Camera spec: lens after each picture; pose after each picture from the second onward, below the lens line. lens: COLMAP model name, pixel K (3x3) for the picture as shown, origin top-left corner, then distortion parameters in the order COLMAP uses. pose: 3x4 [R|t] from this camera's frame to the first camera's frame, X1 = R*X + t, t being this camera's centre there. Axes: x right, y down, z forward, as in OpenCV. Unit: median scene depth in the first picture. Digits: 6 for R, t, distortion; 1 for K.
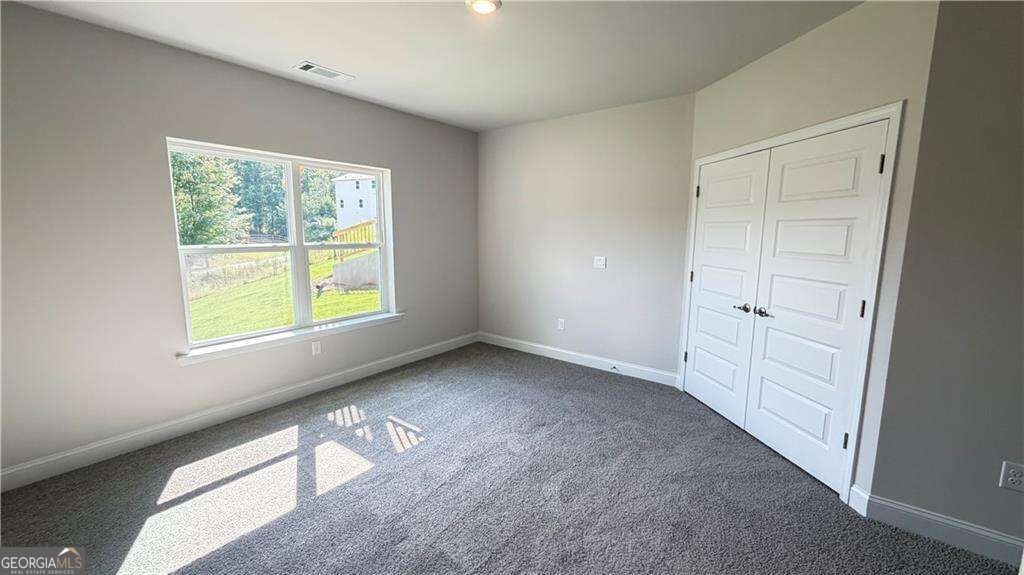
lens RADIAL K [[406.9, 0, 514.8], [0, 406.9, 283.6], [0, 0, 1]] dist [0.001525, -0.000112]
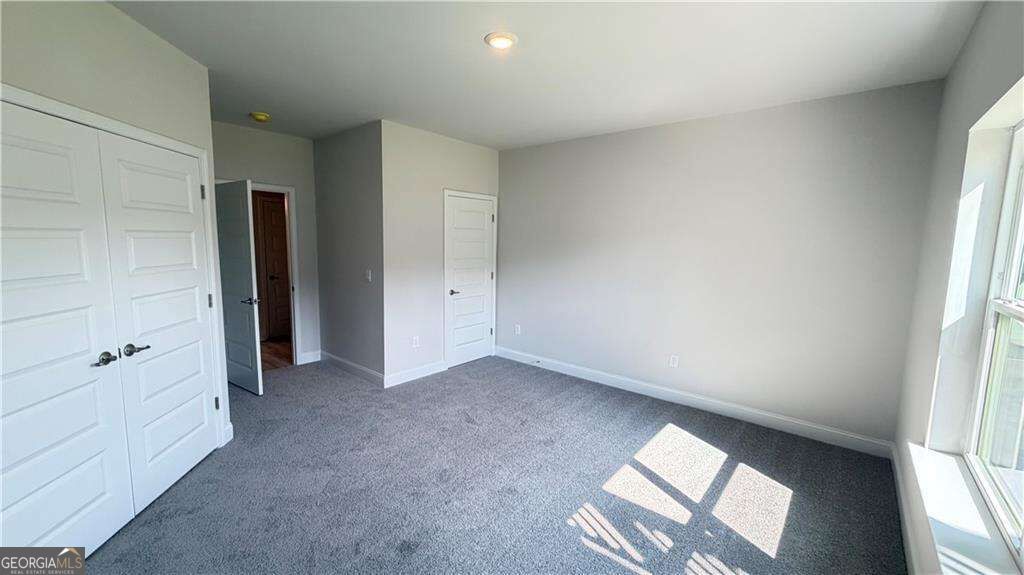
lens RADIAL K [[406.9, 0, 512.8], [0, 406.9, 286.1], [0, 0, 1]] dist [0.001525, -0.000112]
pose [[-0.998800, -0.031795, 0.037249, -0.127926], [-0.020986, 0.965092, 0.261070, -0.247088], [-0.044249, 0.259975, -0.964601, 1.593799]]
